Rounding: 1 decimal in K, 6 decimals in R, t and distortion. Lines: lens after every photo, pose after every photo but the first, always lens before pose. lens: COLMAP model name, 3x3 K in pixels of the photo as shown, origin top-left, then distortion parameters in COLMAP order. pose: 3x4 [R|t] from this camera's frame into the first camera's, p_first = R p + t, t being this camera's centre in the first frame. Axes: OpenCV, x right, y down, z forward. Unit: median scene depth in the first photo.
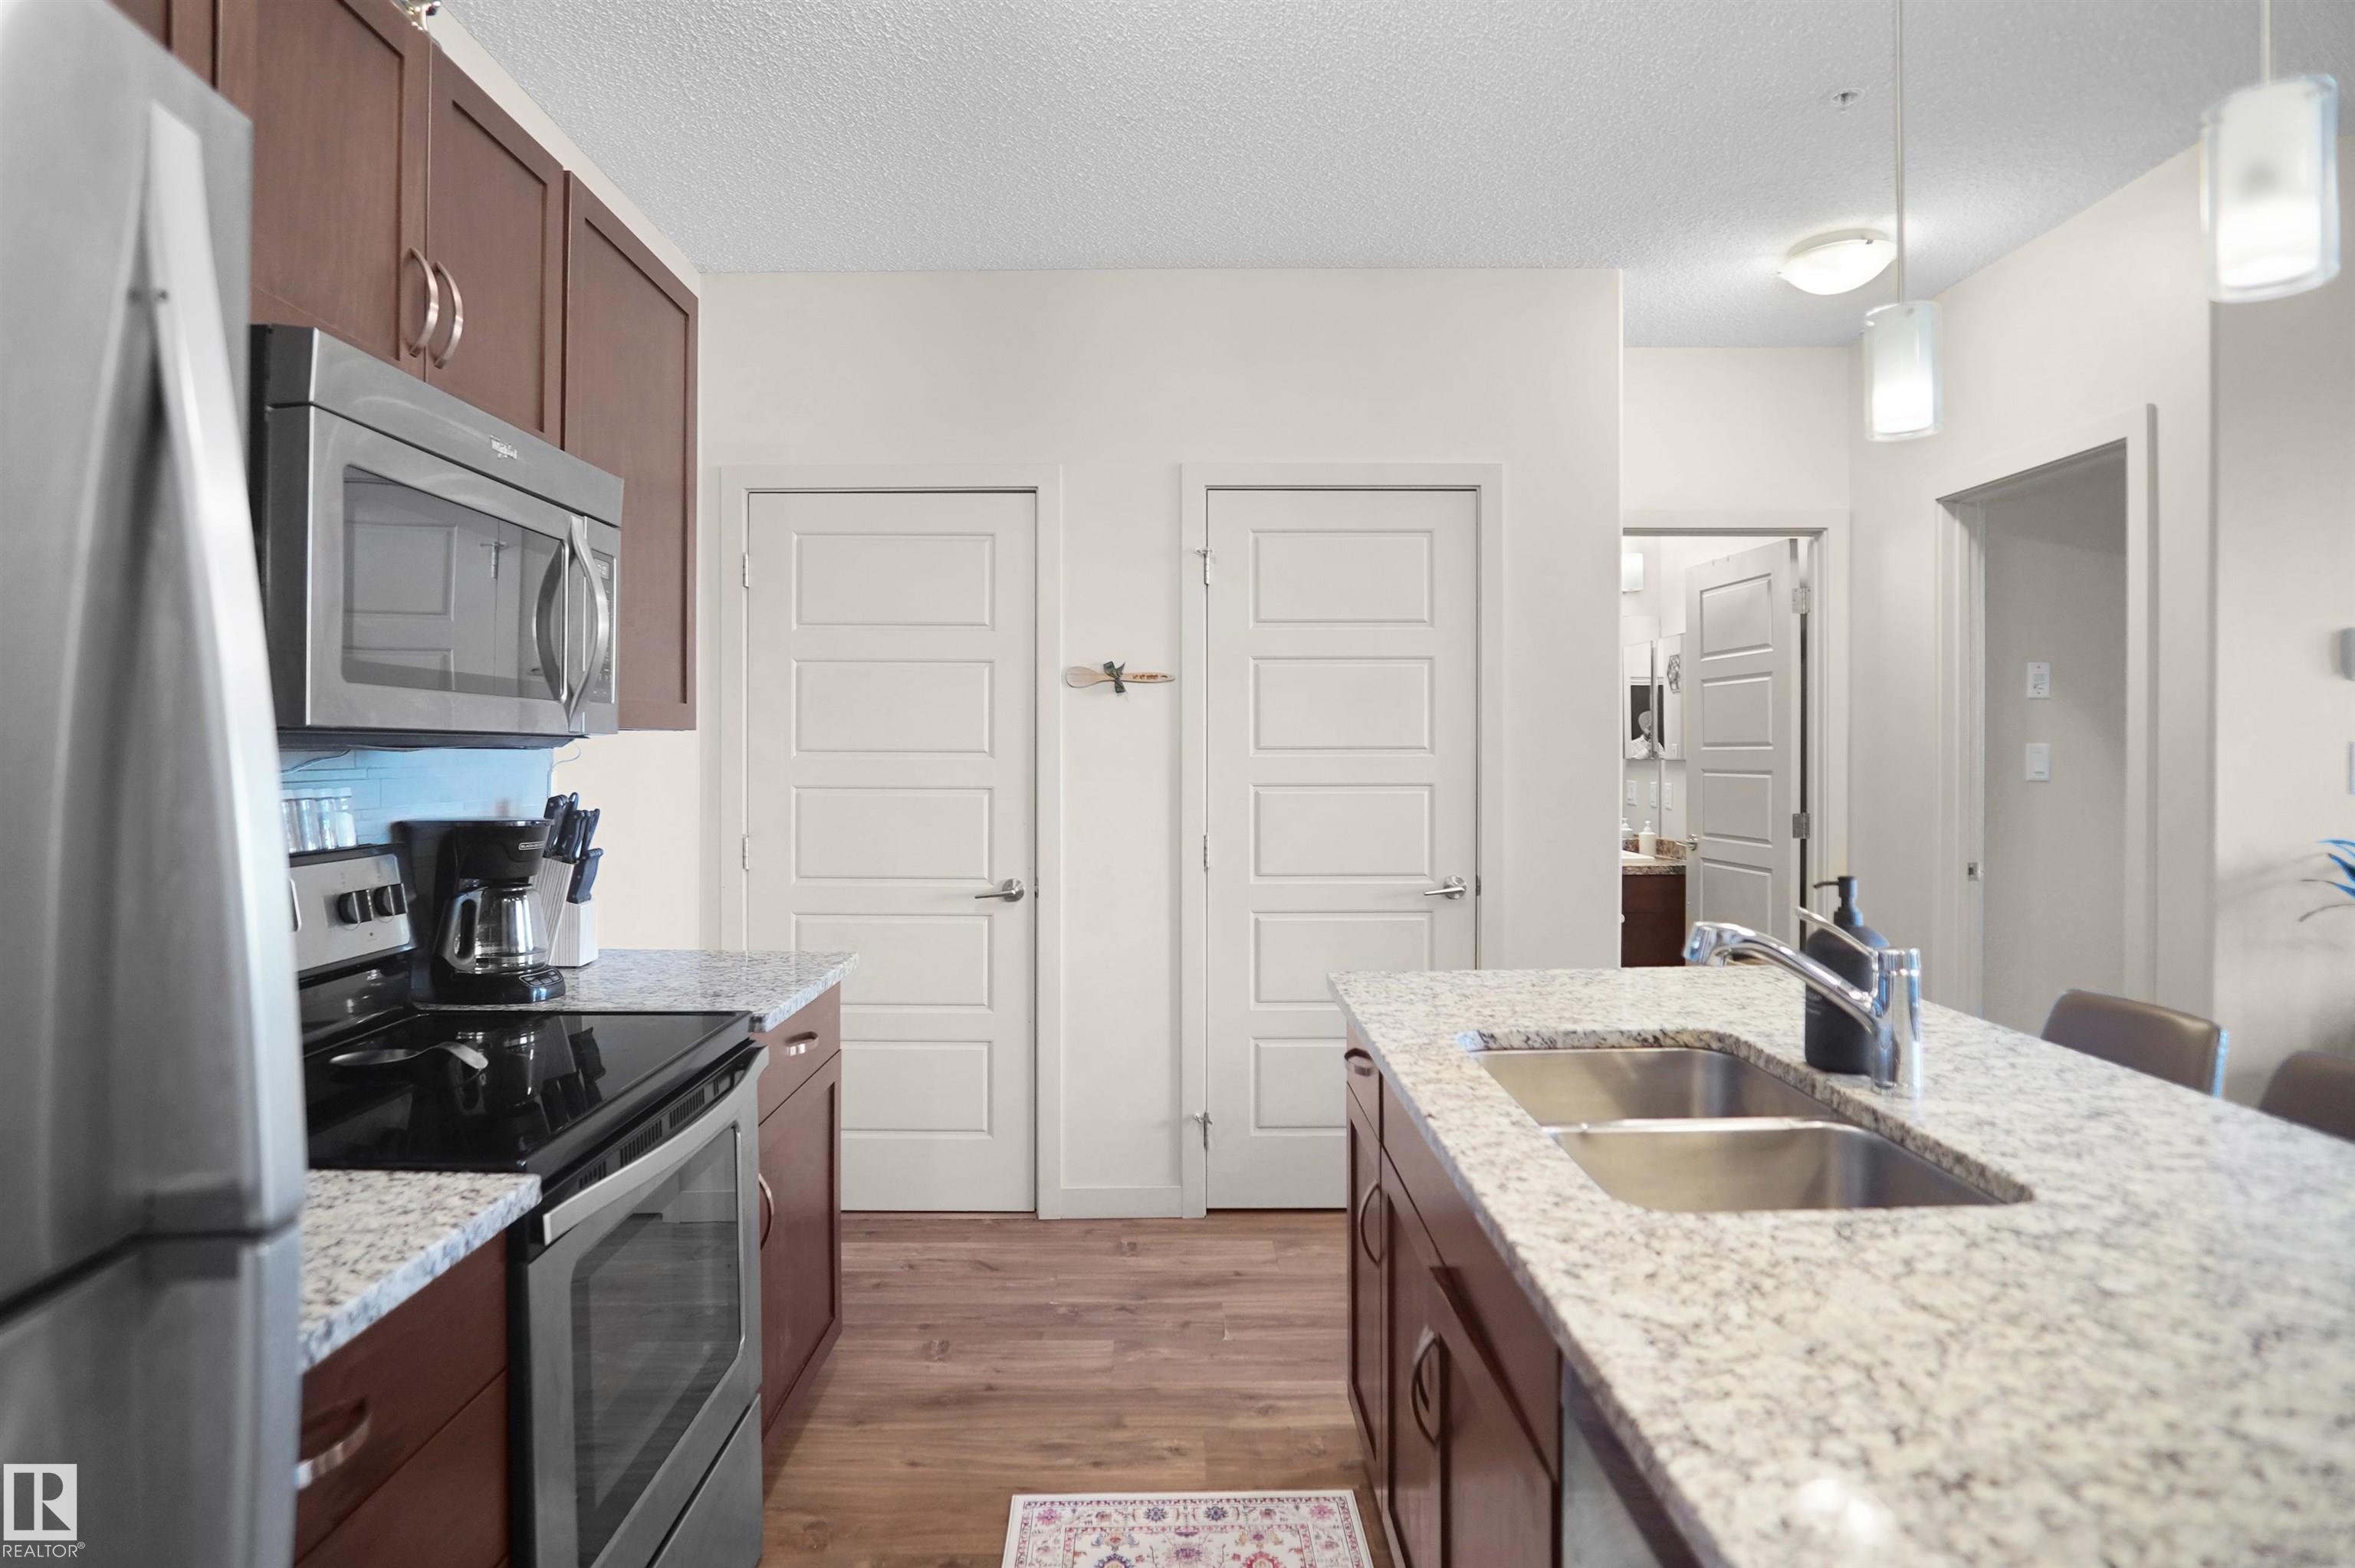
lens RADIAL K [[1273.7, 0, 1184.8], [0, 1273.7, 744.6], [0, 0, 1]] dist [-0.026693, 0.000164]
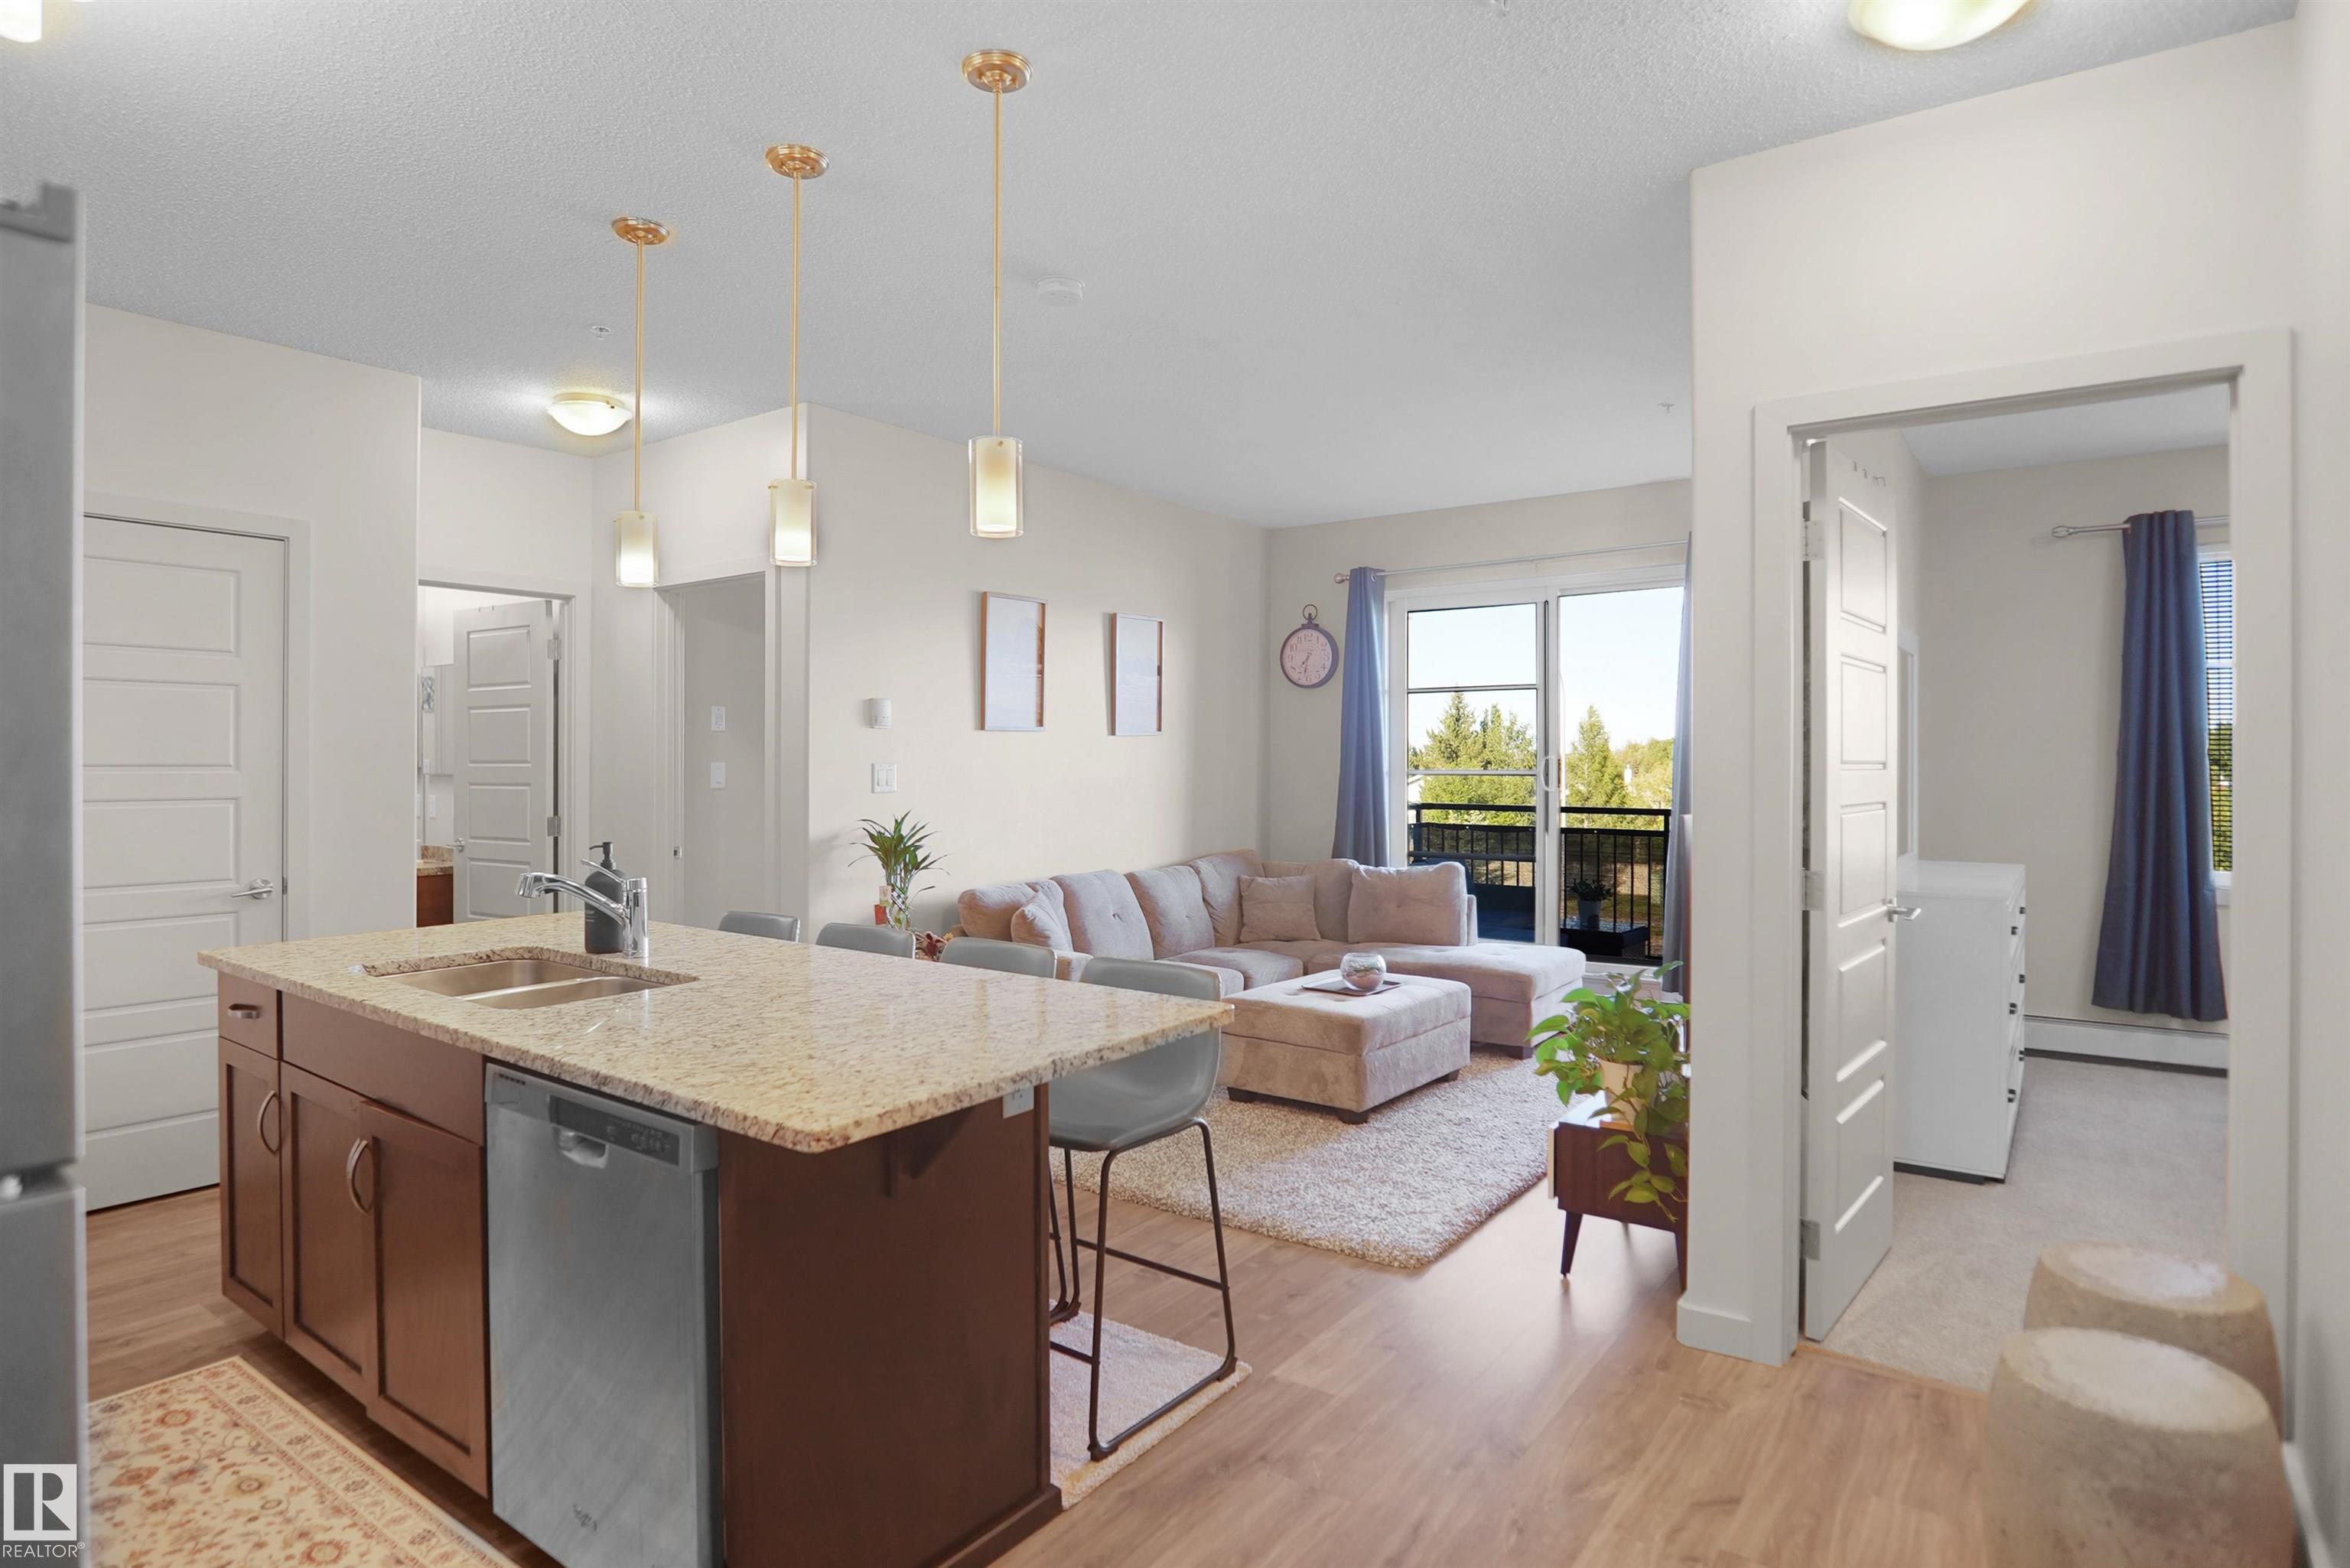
lens RADIAL K [[1271.1, 0, 1162.2], [0, 1271.1, 771.3], [0, 0, 1]] dist [-0.026693, 0.000164]
pose [[0.605450, -0.003512, 0.795876, -0.155610], [-0.002286, 0.999978, 0.006153, 0.000040], [-0.795880, -0.005545, 0.605428, -0.259336]]
